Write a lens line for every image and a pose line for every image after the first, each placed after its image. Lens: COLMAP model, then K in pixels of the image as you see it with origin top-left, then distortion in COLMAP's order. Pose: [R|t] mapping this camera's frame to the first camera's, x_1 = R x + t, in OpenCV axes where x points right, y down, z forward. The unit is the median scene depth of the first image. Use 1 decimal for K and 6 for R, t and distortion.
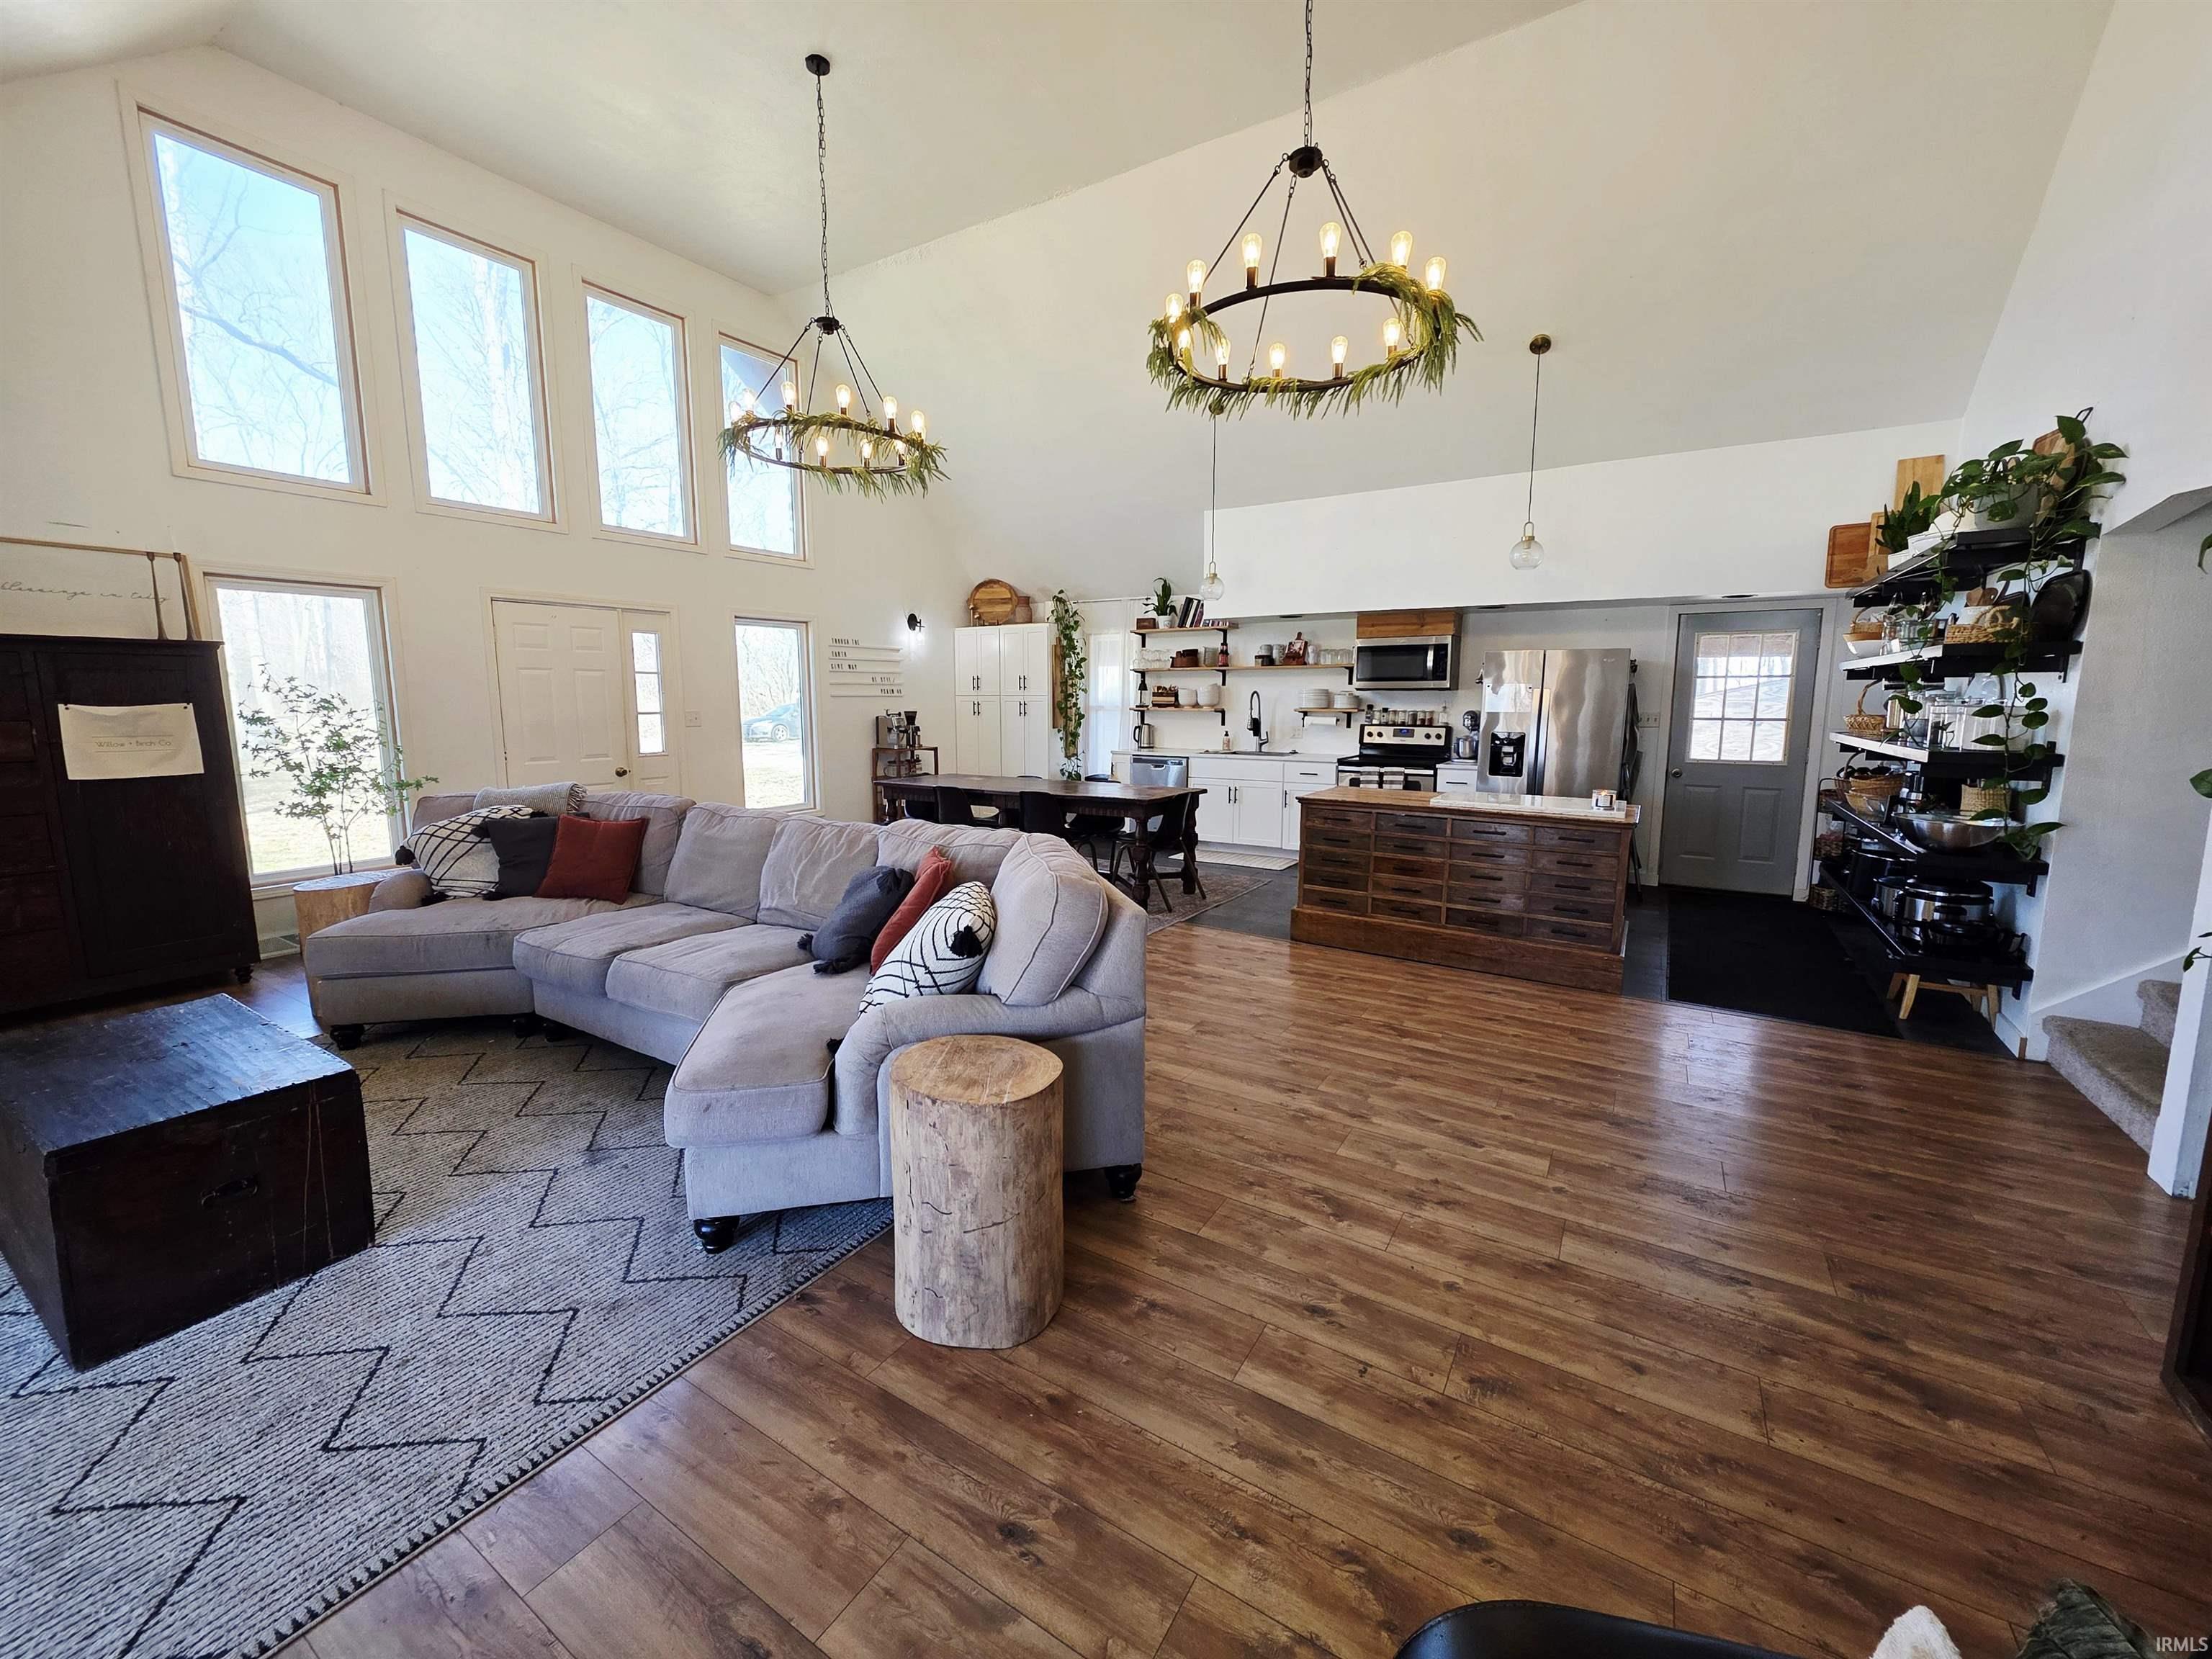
lens RADIAL K [[888.6, 0, 1099.1], [0, 888.6, 821.9], [0, 0, 1]] dist [0.001663, 0.000128]
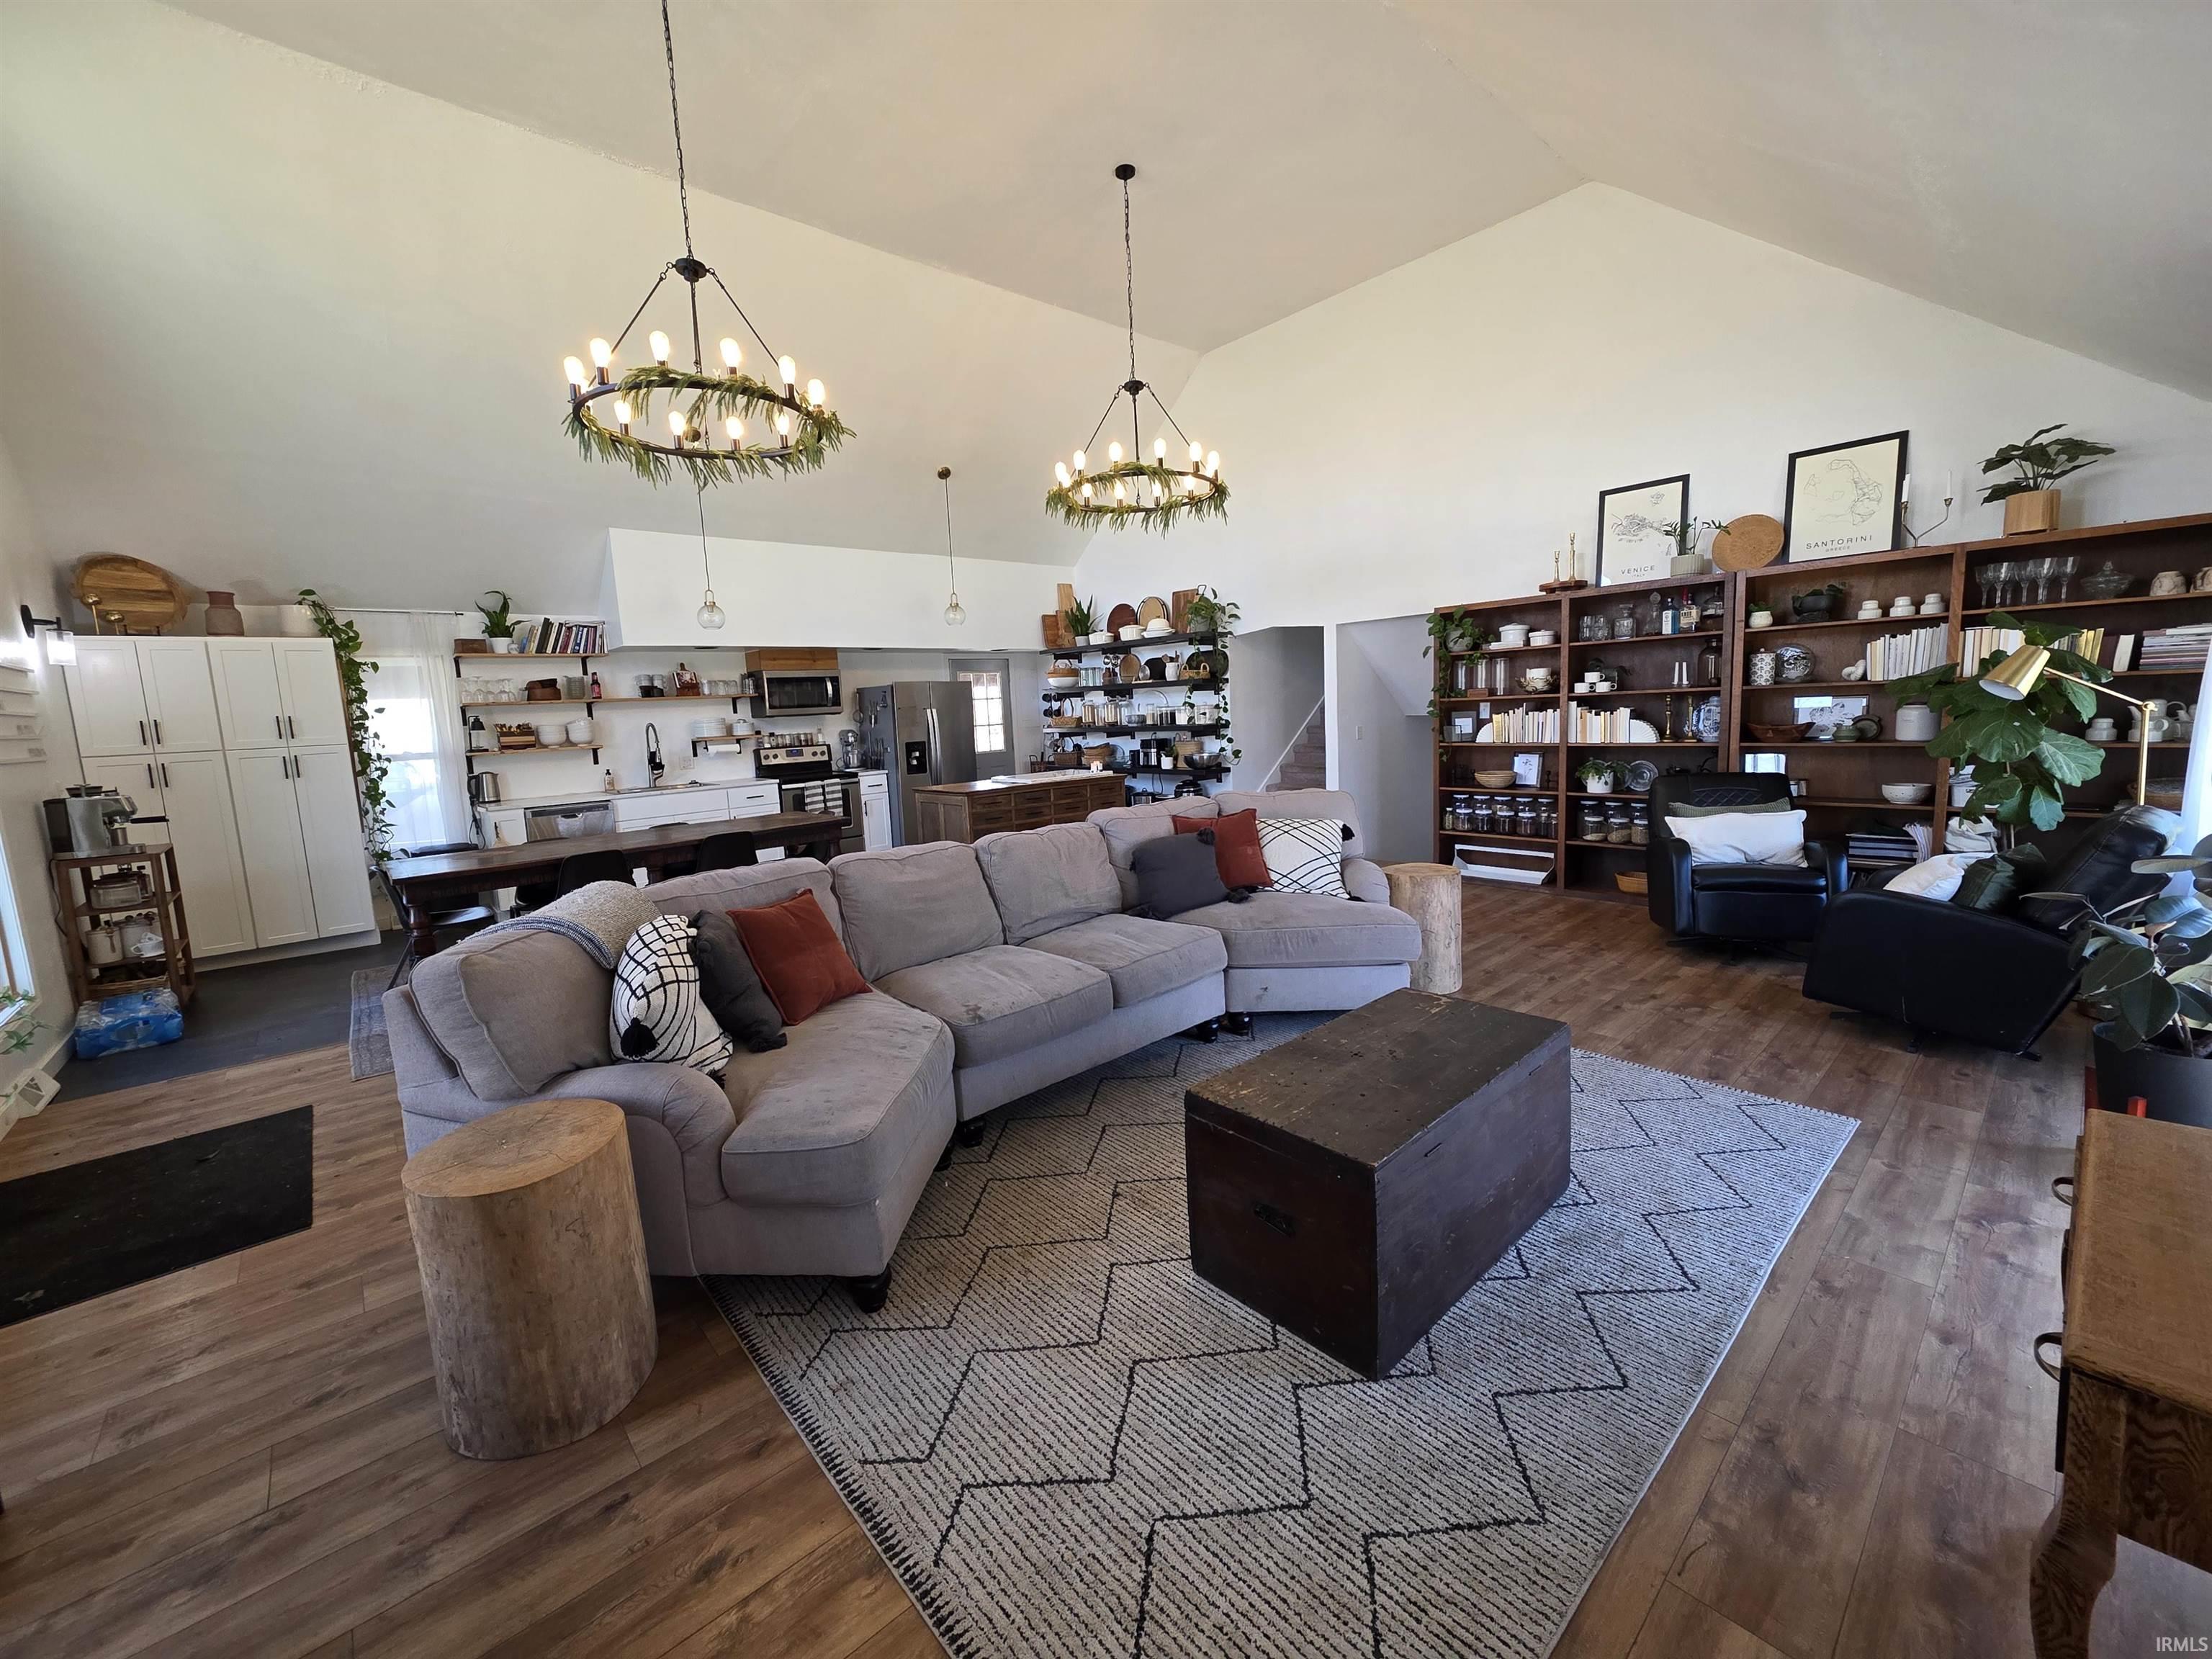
lens RADIAL K [[888.6, 0, 1103.4], [0, 888.6, 821.3], [0, 0, 1]] dist [0.001663, 0.000128]
pose [[0.263290, -0.141951, 0.954216, -0.616278], [0.183079, 0.978493, 0.095047, -0.046806], [-0.947186, 0.149672, 0.283615, 0.289939]]
